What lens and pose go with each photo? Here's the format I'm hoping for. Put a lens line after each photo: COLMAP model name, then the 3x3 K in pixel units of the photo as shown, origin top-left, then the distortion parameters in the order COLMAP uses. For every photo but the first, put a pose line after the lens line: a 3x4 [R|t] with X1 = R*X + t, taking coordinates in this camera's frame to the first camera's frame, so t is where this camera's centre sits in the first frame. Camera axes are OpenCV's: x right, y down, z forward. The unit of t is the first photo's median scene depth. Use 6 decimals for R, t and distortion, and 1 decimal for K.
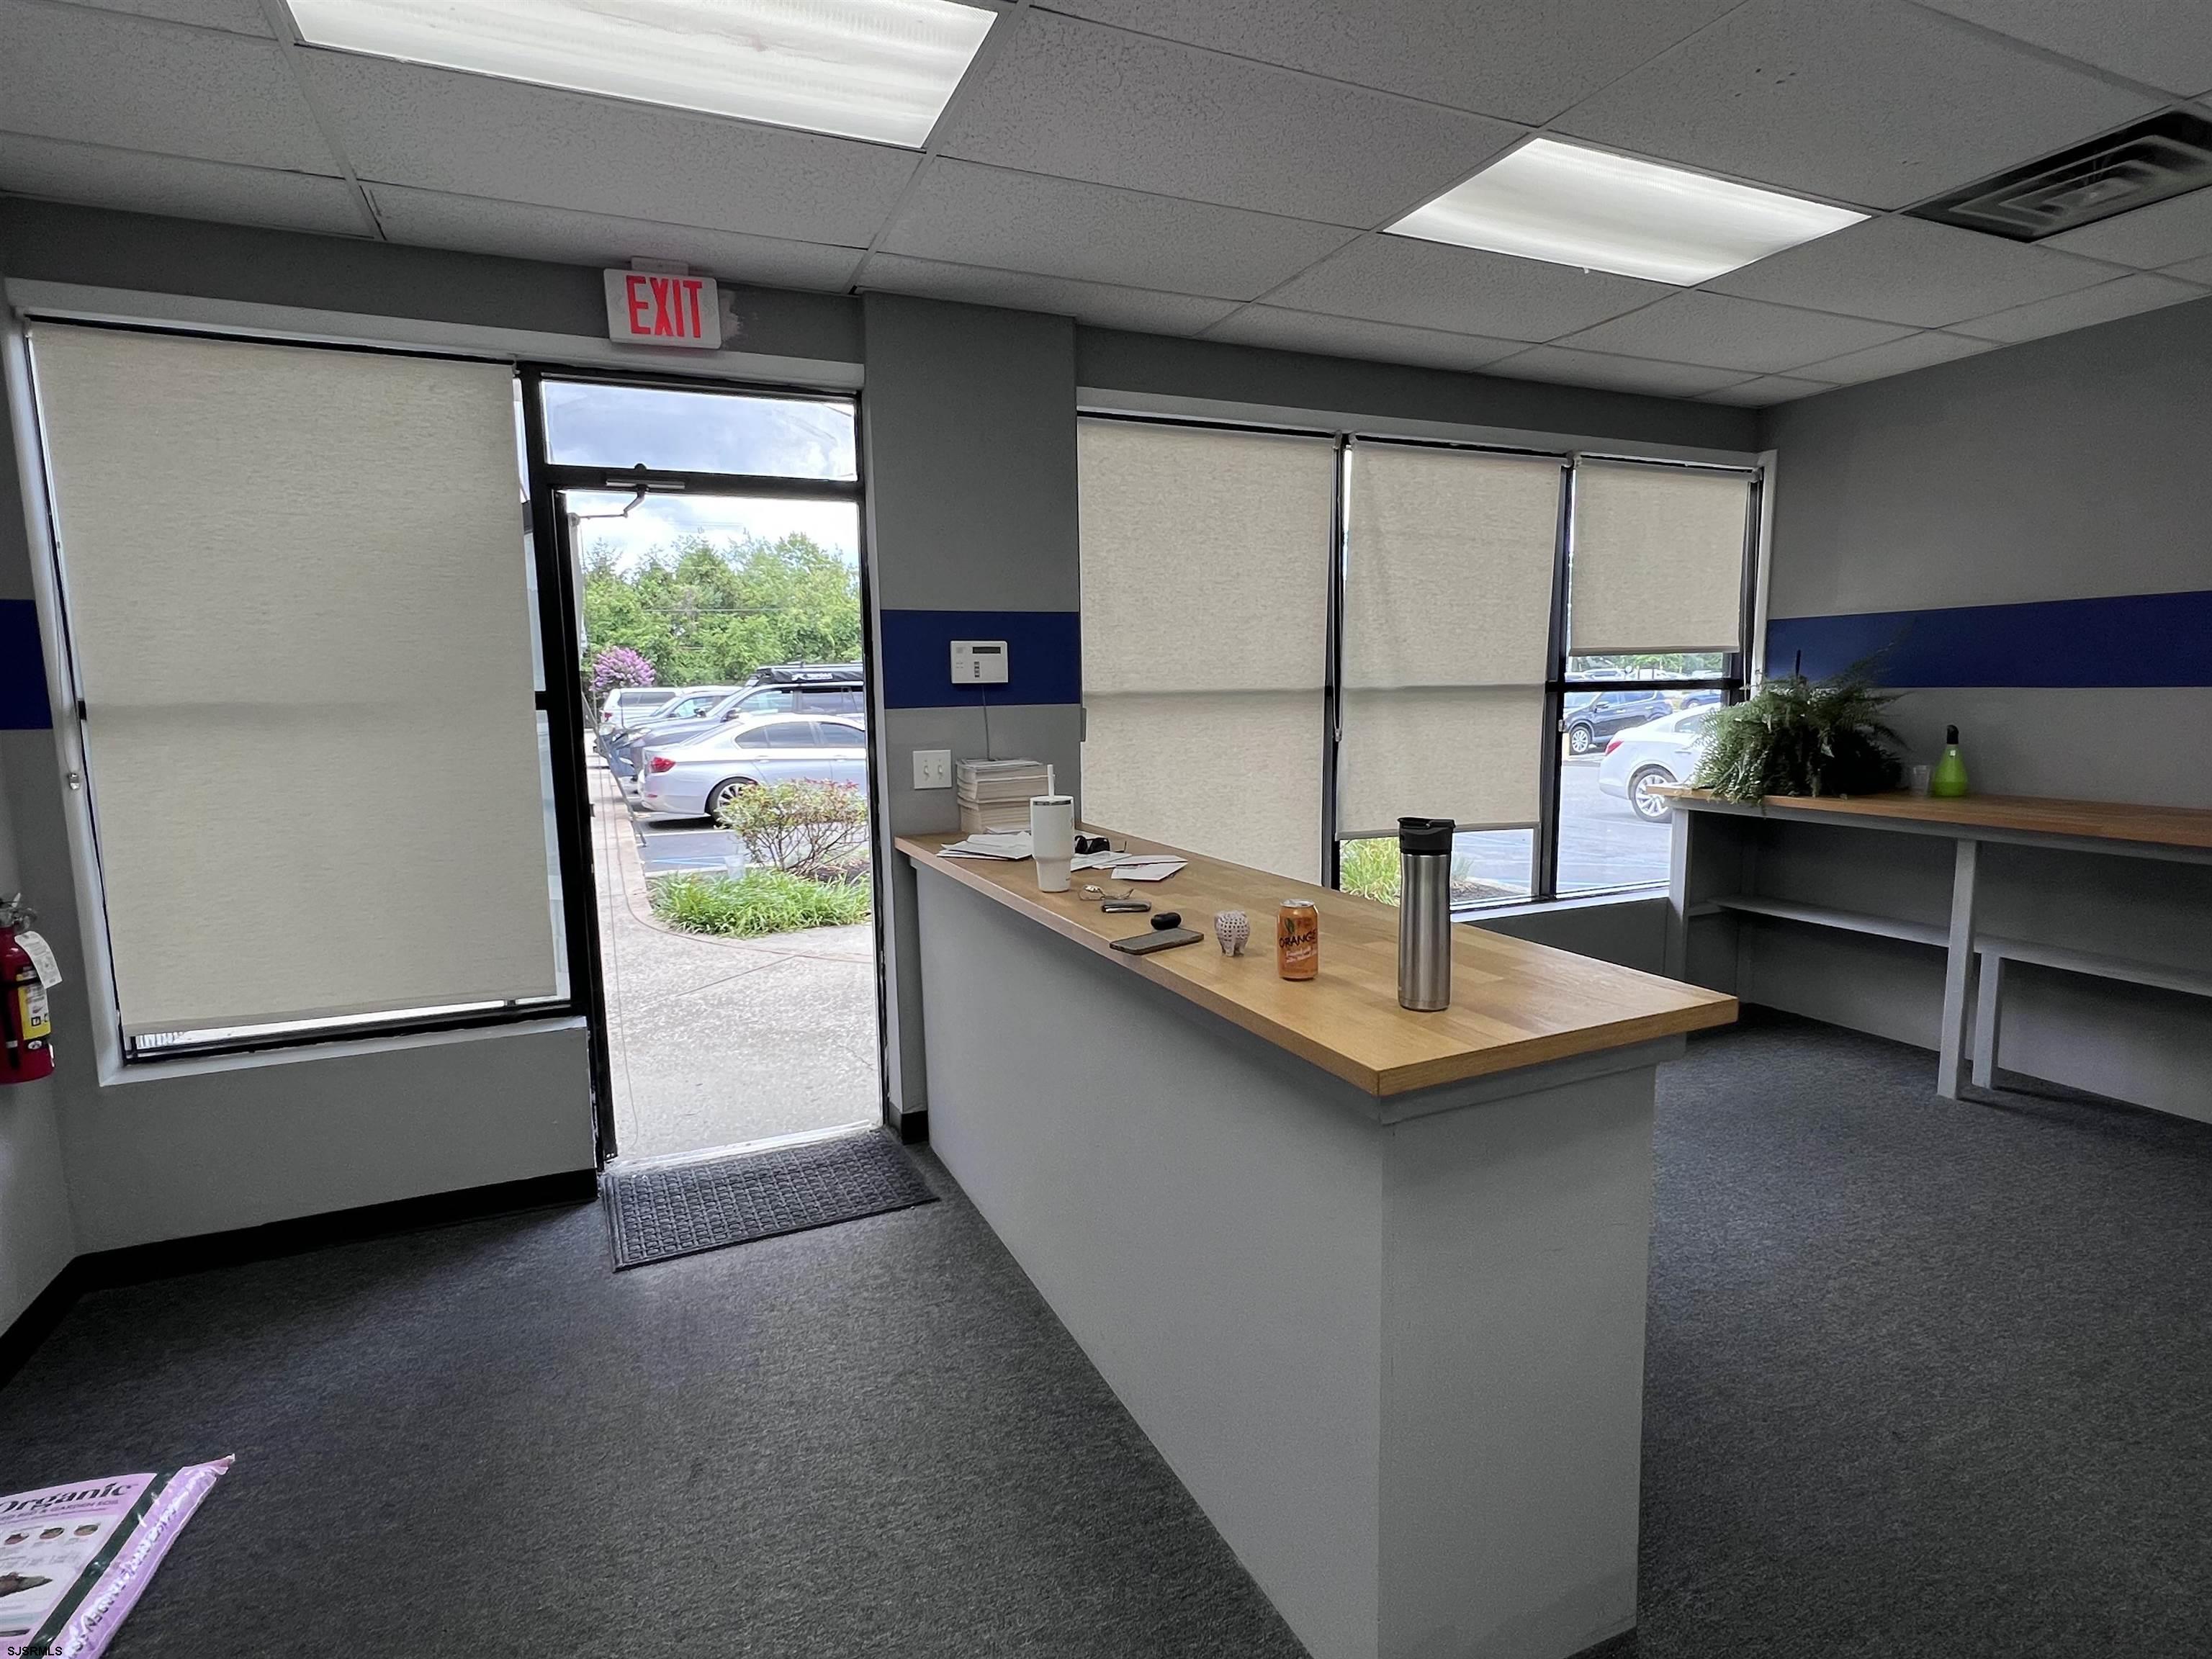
lens RADIAL K [[1136.8, 0, 1107.3], [0, 1136.8, 840.6], [0, 0, 1]] dist [-0.004262, 0.001130]
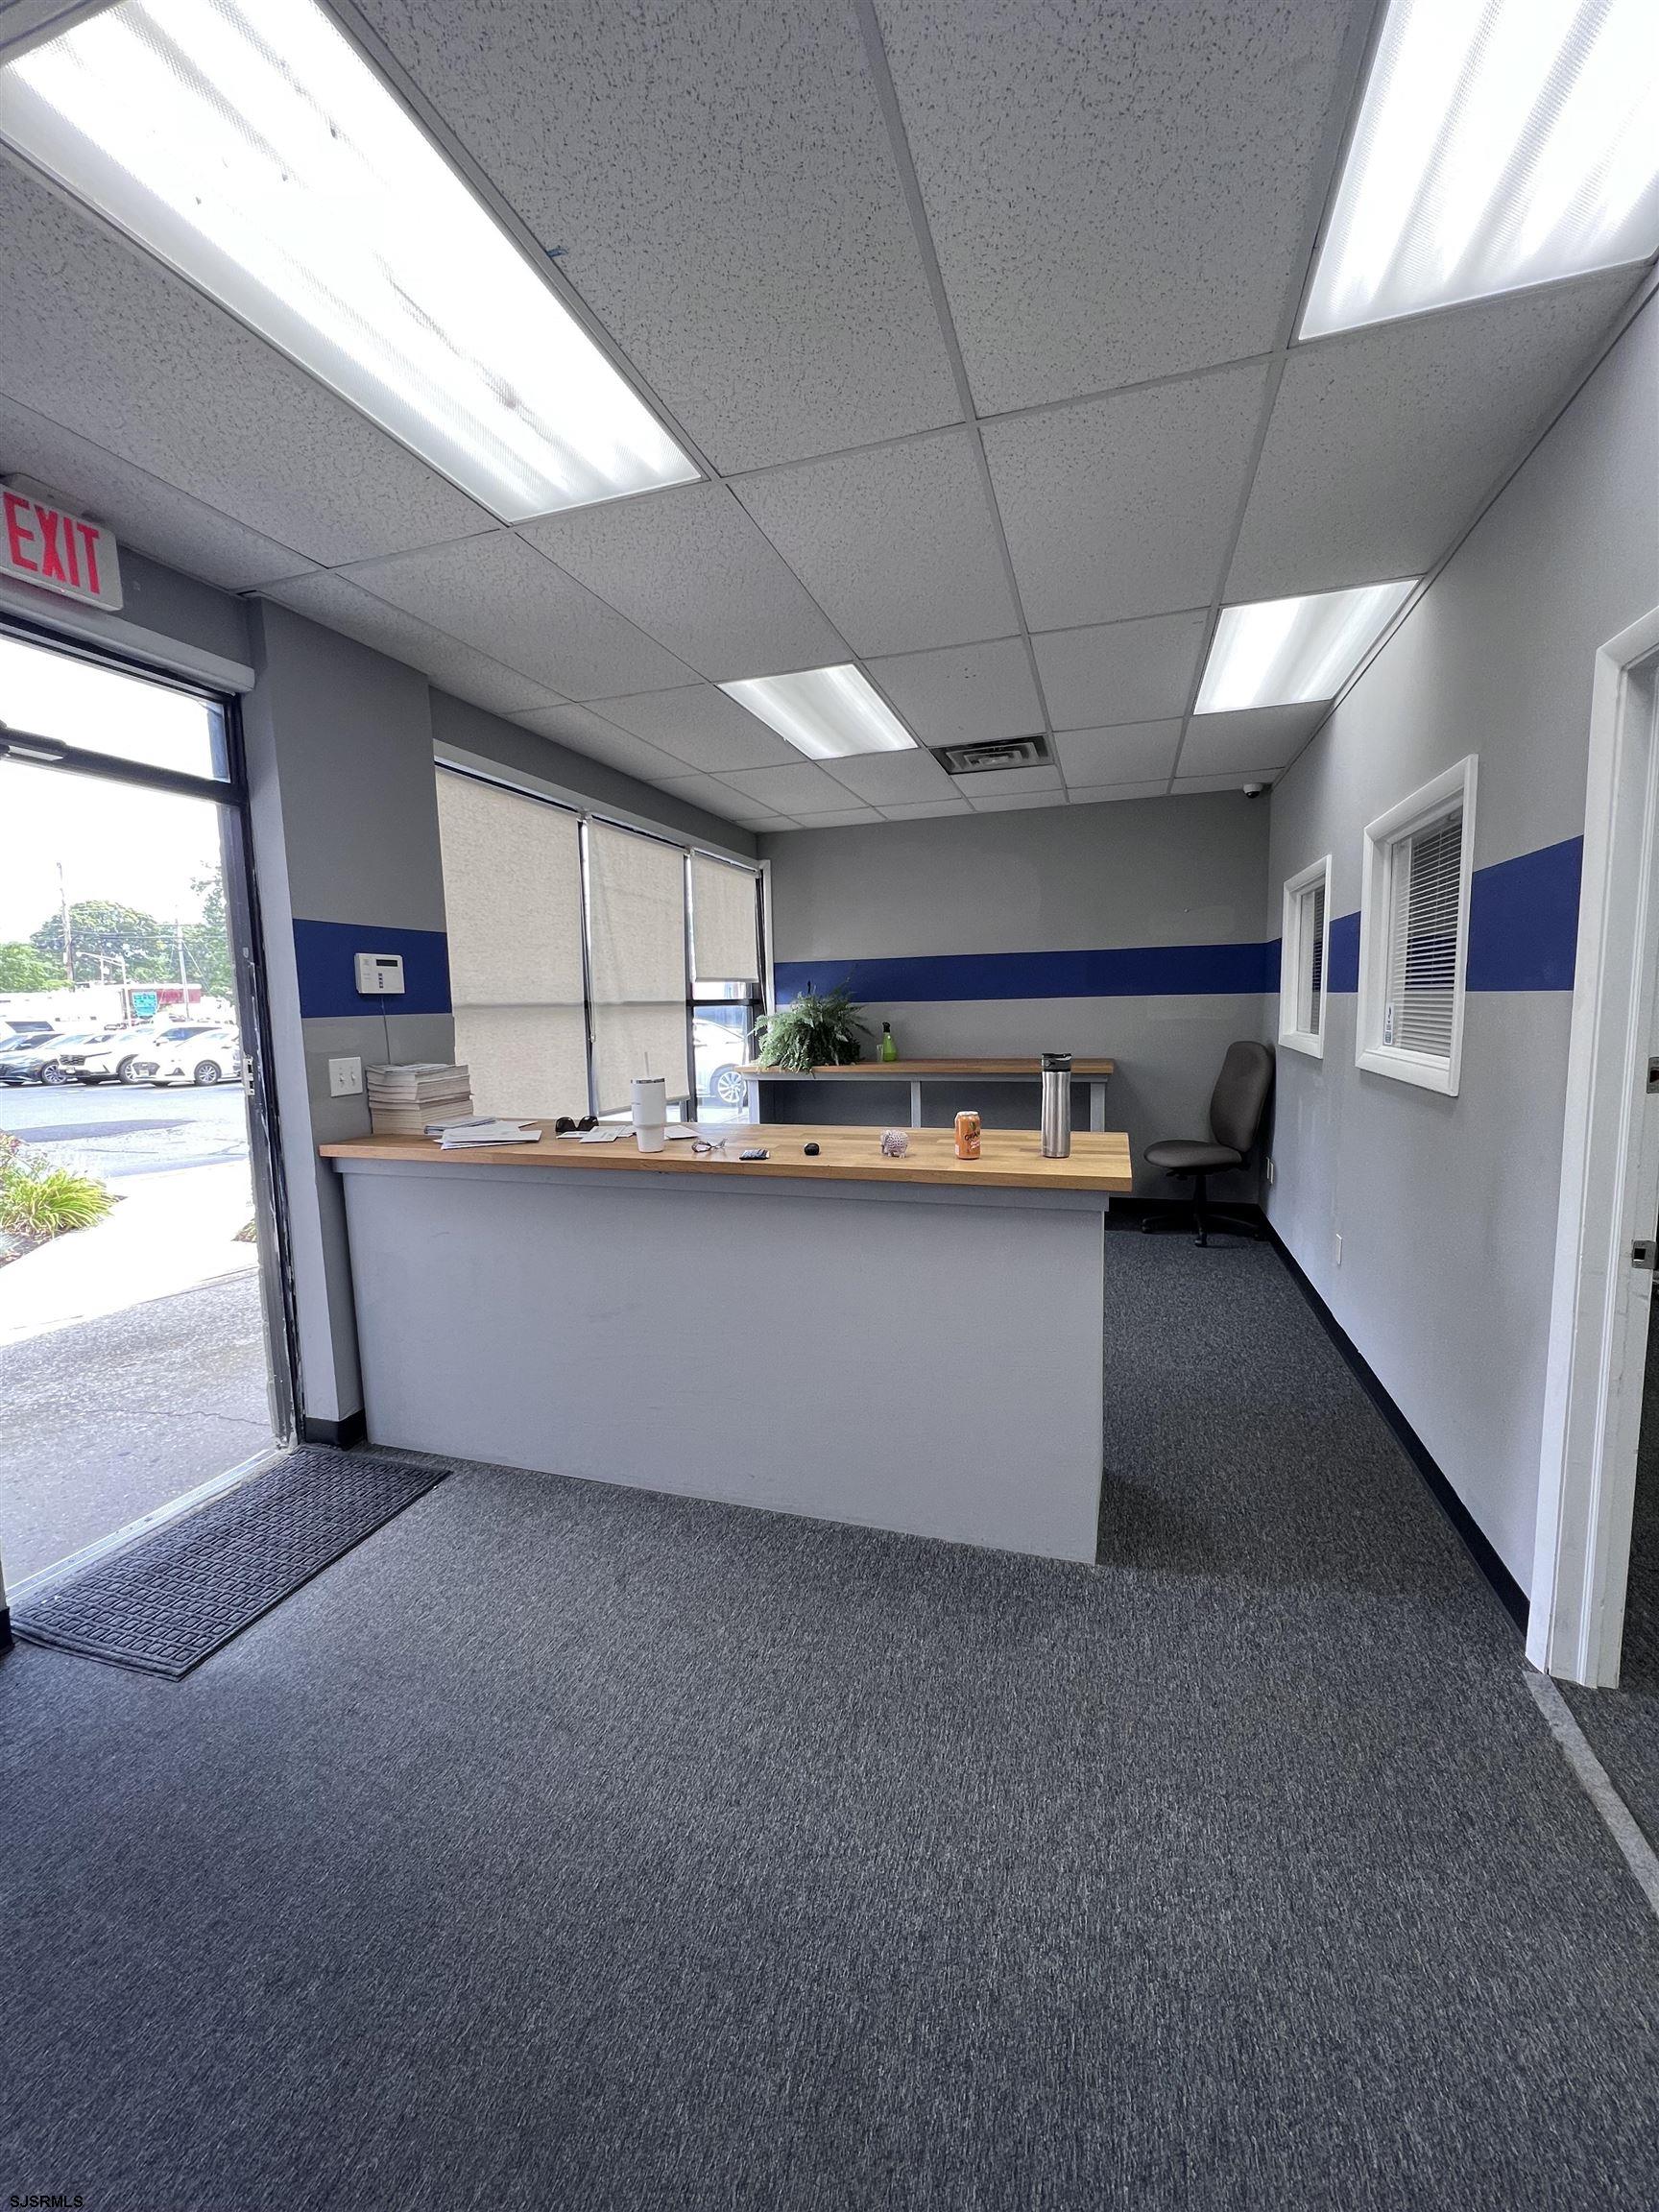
lens RADIAL K [[885.1, 0, 830.0], [0, 885.1, 1101.0], [0, 0, 1]] dist [0.001208, 0.000071]
pose [[0.666806, -0.082231, 0.740680, -0.446741], [0.112471, 0.993614, 0.009059, 0.001711], [-0.736695, 0.077264, 0.671797, 0.135236]]
